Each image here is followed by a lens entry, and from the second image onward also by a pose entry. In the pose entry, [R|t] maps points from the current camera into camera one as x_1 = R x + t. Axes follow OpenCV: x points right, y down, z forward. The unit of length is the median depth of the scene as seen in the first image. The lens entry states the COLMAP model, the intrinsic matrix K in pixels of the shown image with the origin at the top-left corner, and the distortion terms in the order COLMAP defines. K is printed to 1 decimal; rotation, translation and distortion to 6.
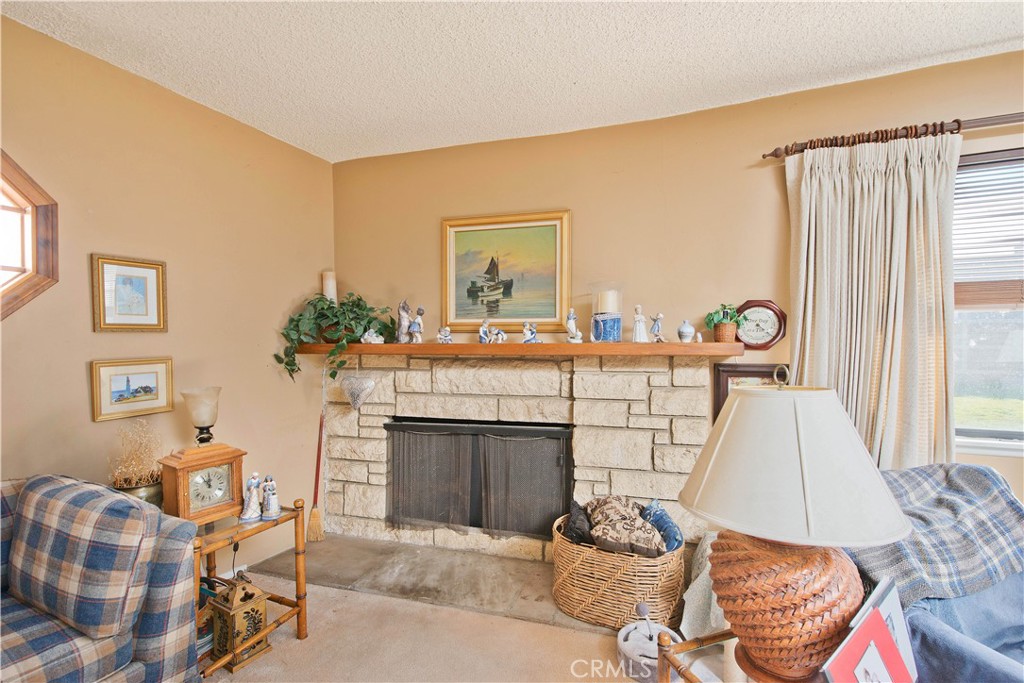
lens RADIAL K [[451.7, 0, 518.6], [0, 451.7, 355.2], [0, 0, 1]] dist [-0.014907, -0.000545]
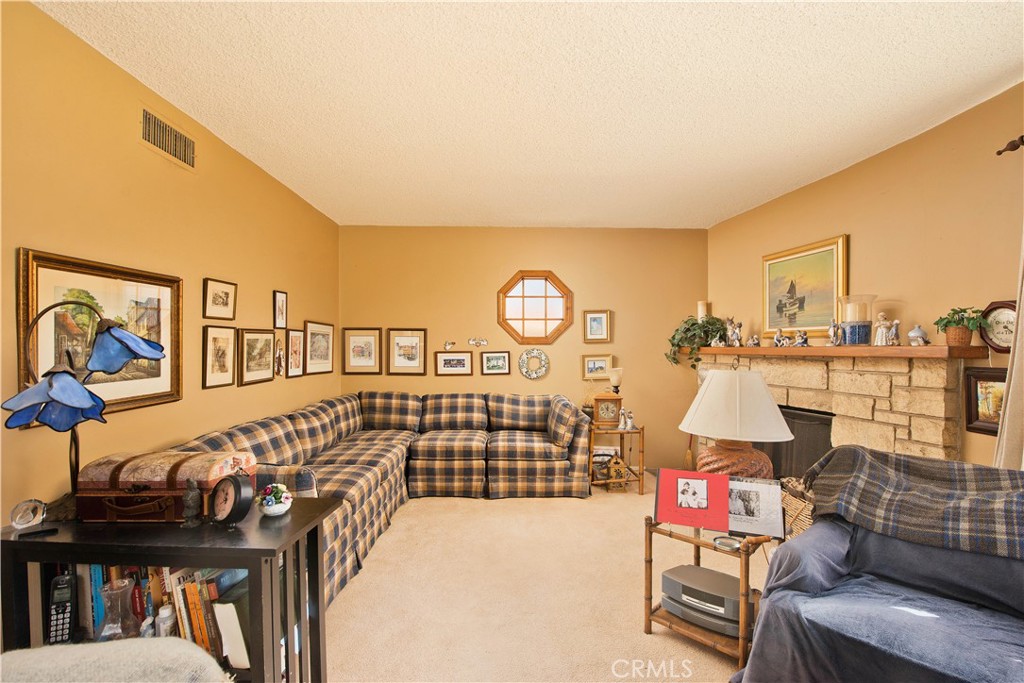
lens RADIAL K [[451.7, 0, 518.6], [0, 451.7, 355.2], [0, 0, 1]] dist [-0.014907, -0.000545]
pose [[0.439321, 0.015373, -0.898199, 0.845901], [-0.021591, 0.999745, 0.006550, 0.007220], [0.898071, 0.016515, 0.439541, -0.298992]]
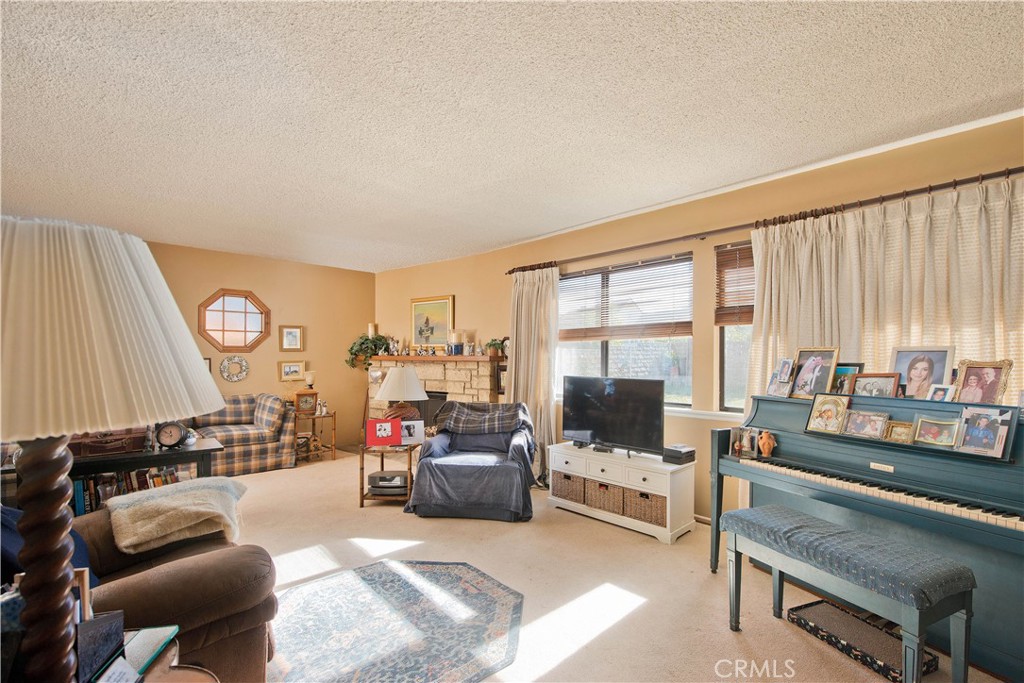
lens RADIAL K [[451.7, 0, 518.6], [0, 451.7, 355.2], [0, 0, 1]] dist [-0.014907, -0.000545]
pose [[0.933766, 0.003809, -0.357865, 1.267652], [-0.014268, 0.999545, -0.026591, 0.025606], [0.357601, 0.029936, 0.933395, -0.973077]]
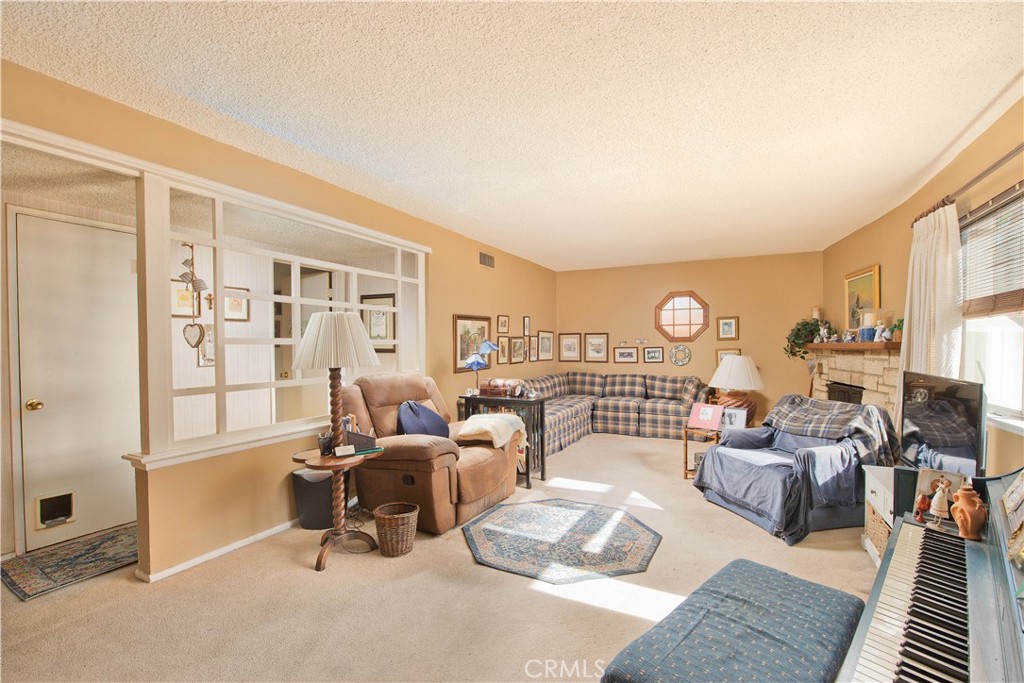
lens RADIAL K [[451.7, 0, 518.6], [0, 451.7, 355.2], [0, 0, 1]] dist [-0.014907, -0.000545]
pose [[-0.027839, 0.022569, -0.999358, 1.957812], [-0.014613, 0.999629, 0.022982, 0.003703], [0.999506, 0.015244, -0.027499, -0.321968]]
